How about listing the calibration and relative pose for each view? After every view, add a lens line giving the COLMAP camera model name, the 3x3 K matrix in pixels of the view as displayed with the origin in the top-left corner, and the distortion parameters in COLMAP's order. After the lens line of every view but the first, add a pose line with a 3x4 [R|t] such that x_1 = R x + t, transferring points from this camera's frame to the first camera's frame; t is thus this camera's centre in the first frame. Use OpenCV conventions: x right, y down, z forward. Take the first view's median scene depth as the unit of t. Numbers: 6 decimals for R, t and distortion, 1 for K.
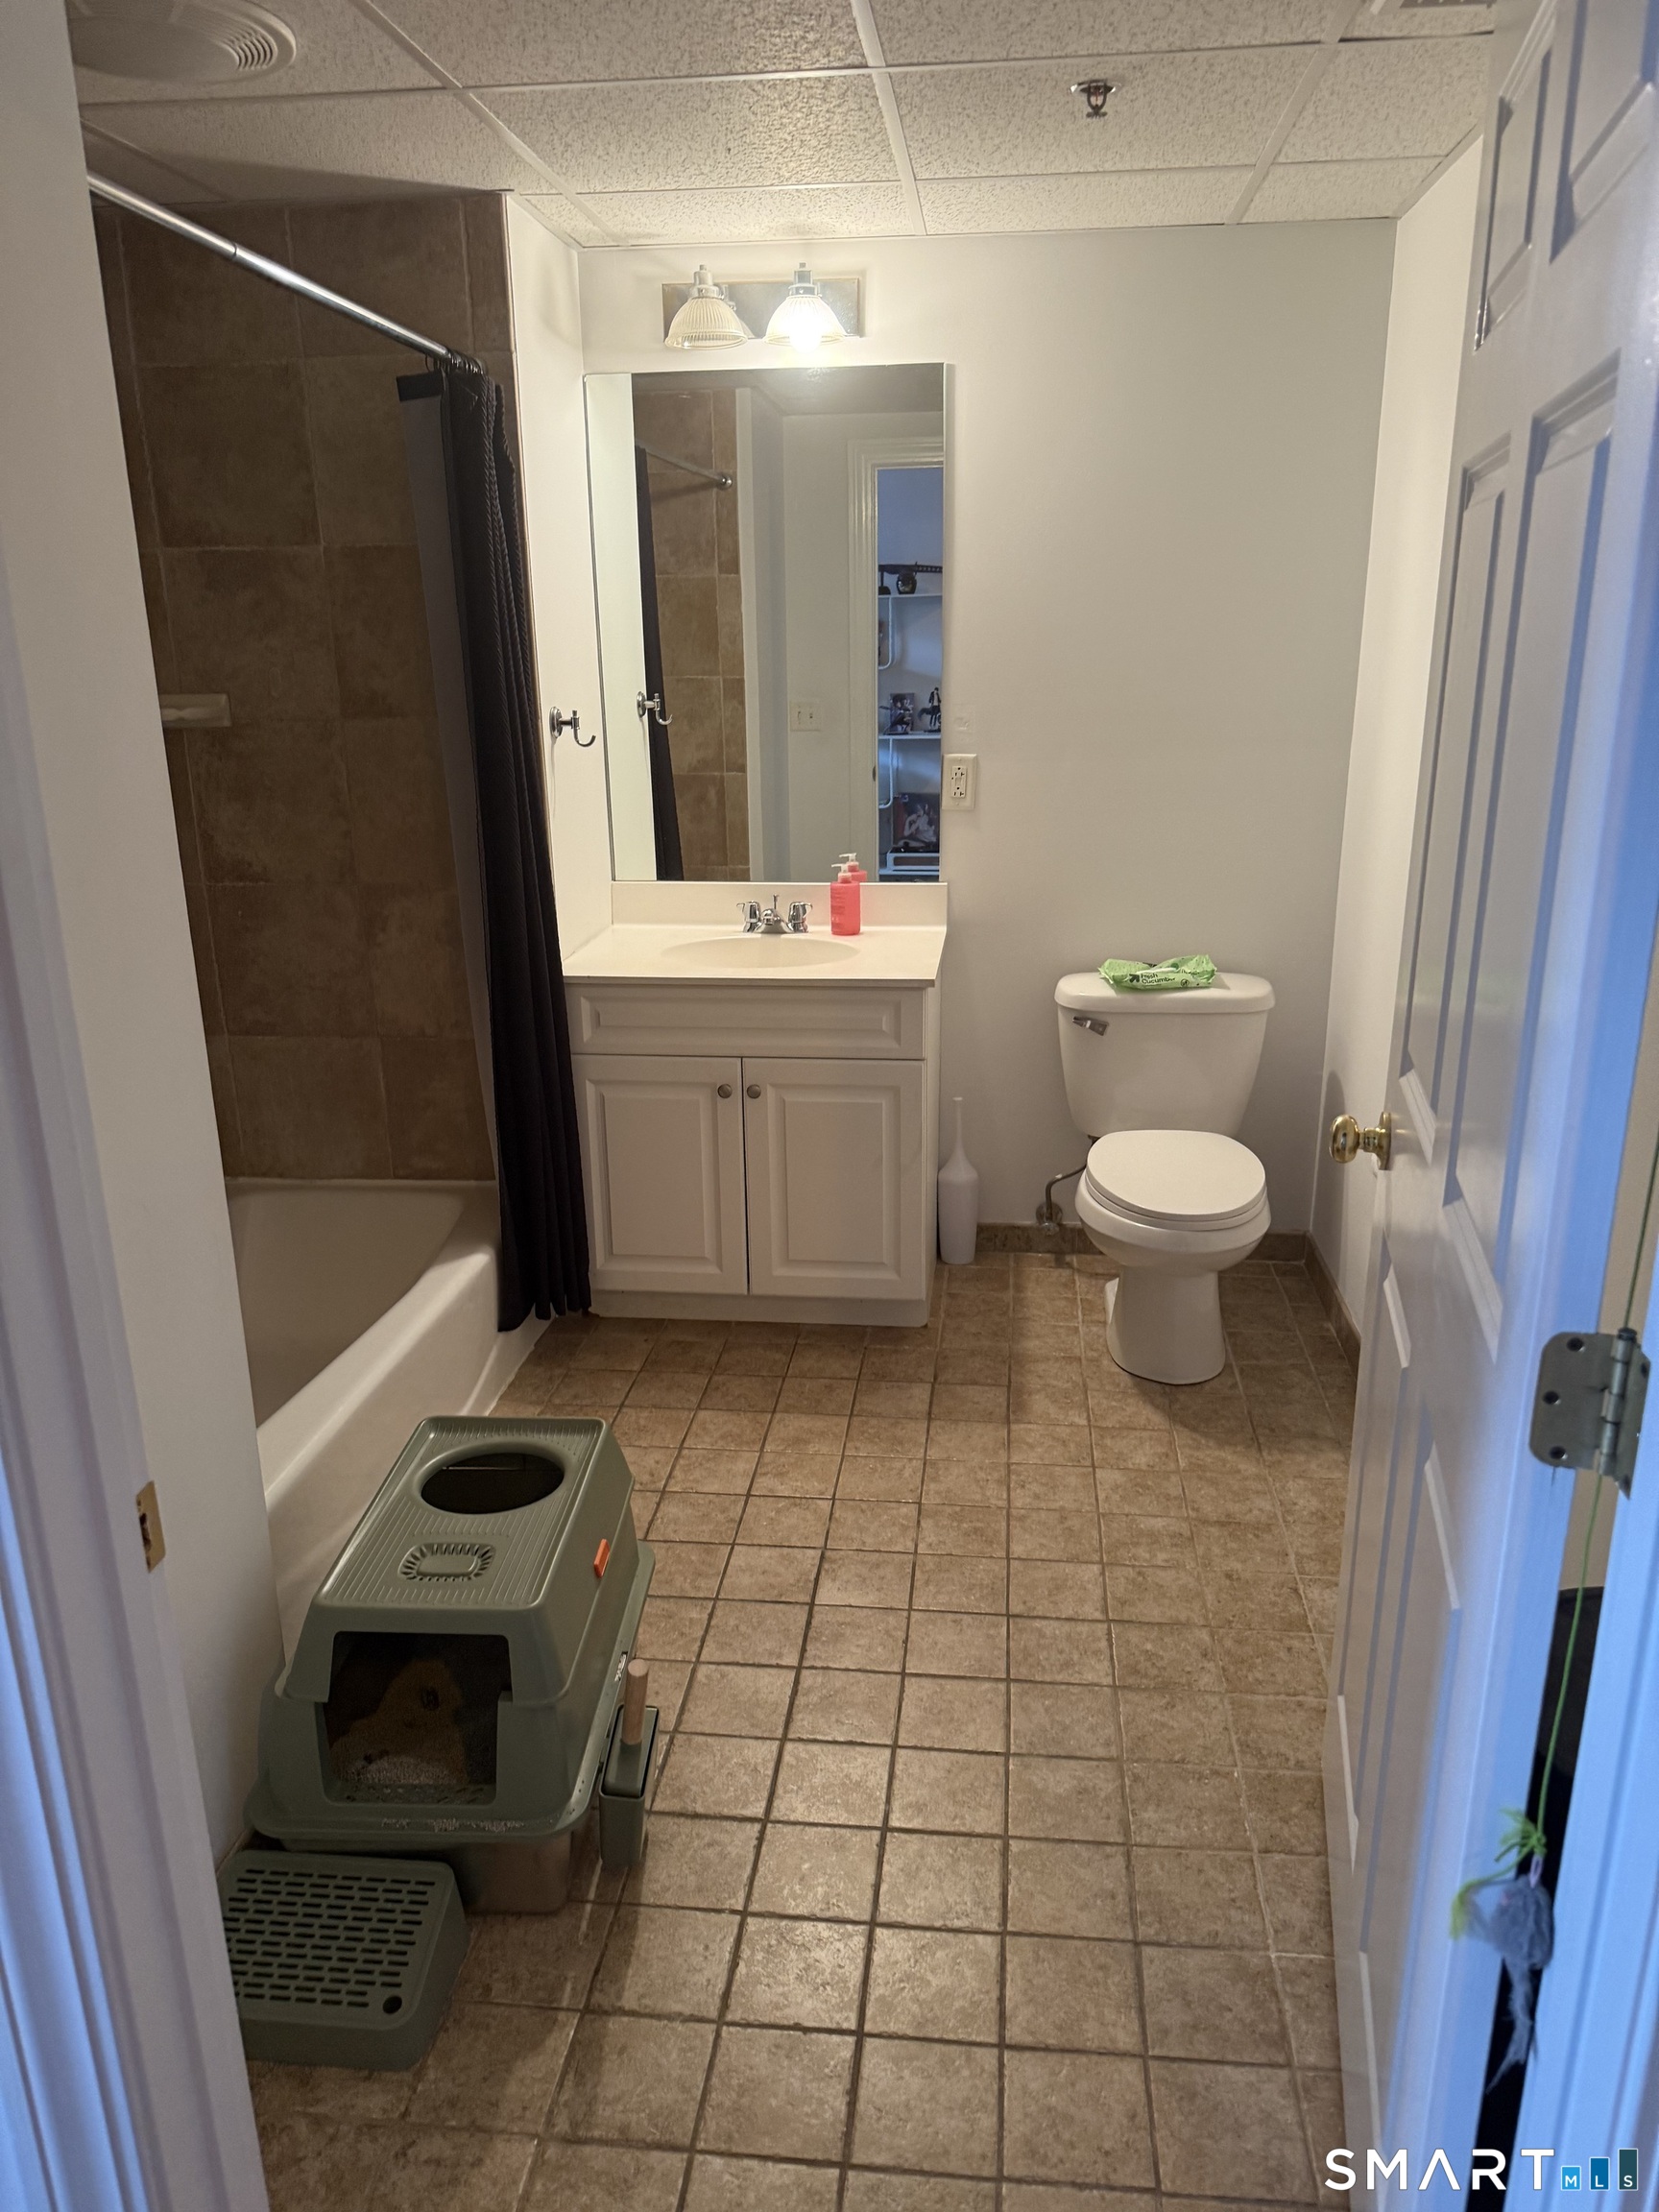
lens RADIAL K [[1610.3, 0, 884.3], [0, 1610.3, 1141.3], [0, 0, 1]] dist [0.138882, -0.279384]
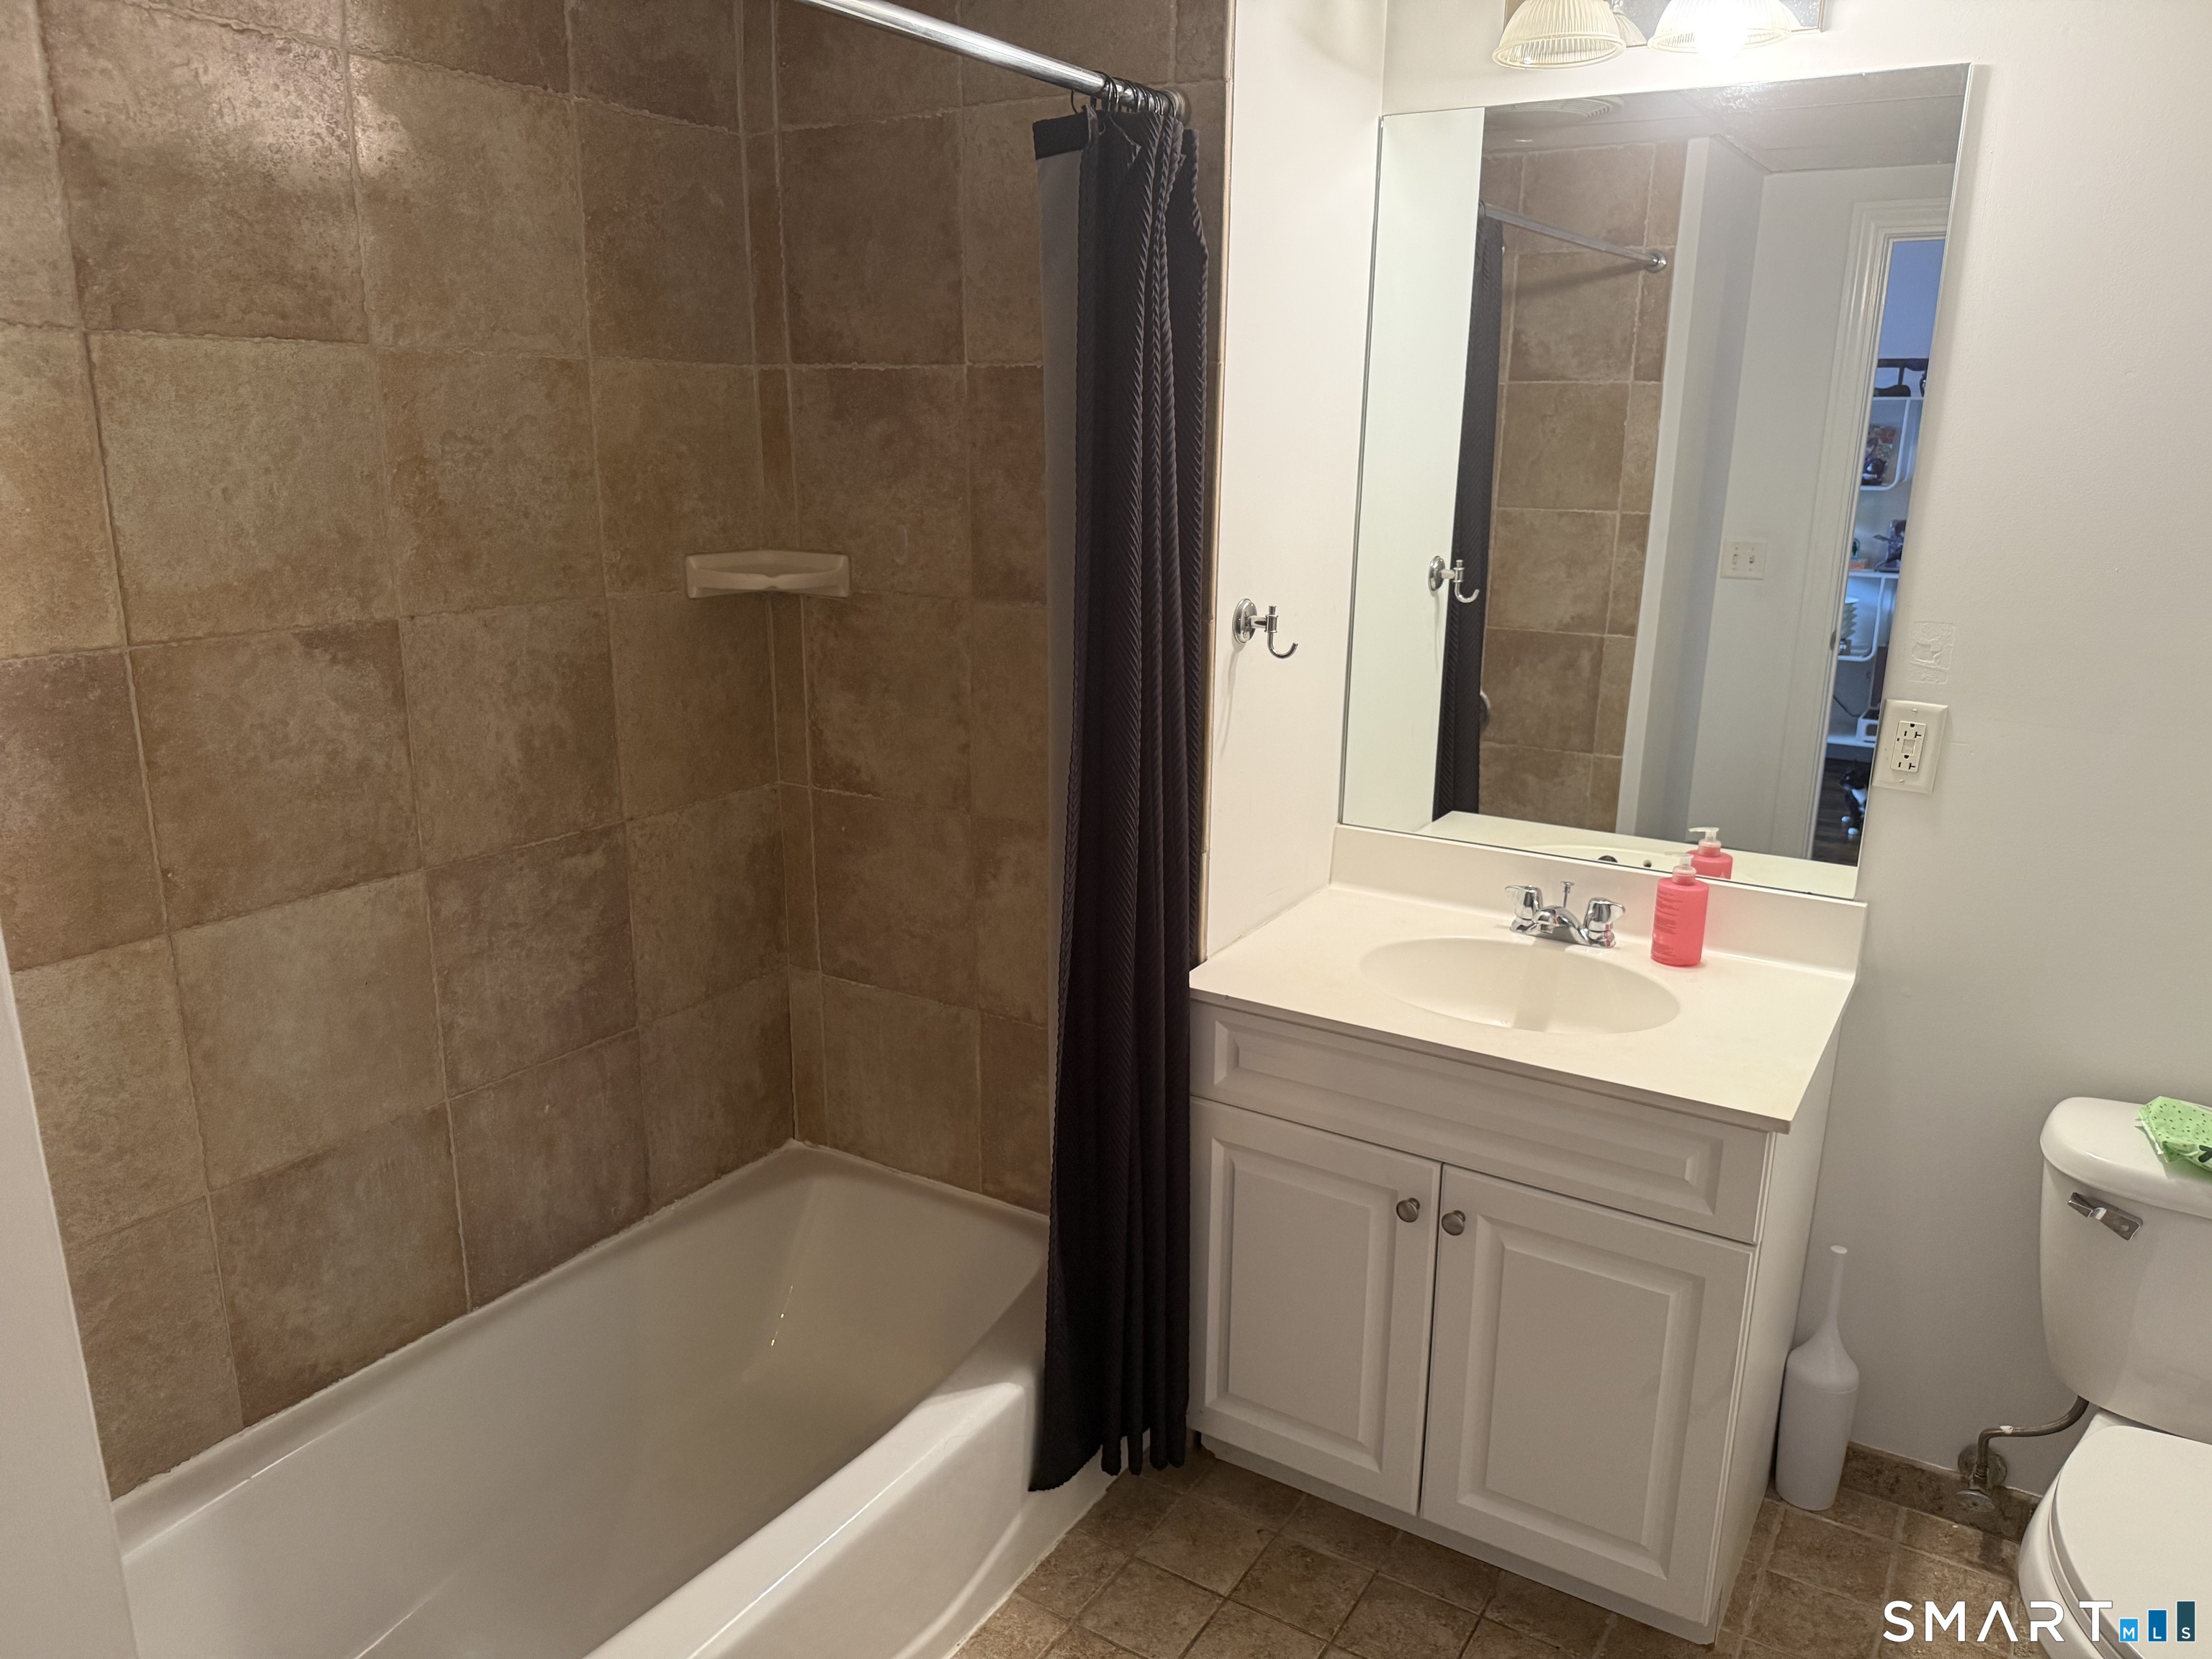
lens RADIAL K [[1573.2, 0, 1118.5], [0, 1573.2, 827.9], [0, 0, 1]] dist [0.105890, -0.169896]
pose [[0.894716, 0.135162, -0.425694, 0.042482], [-0.153147, 0.988170, -0.008129, -0.154234], [0.419559, 0.072467, 0.904831, 0.377412]]
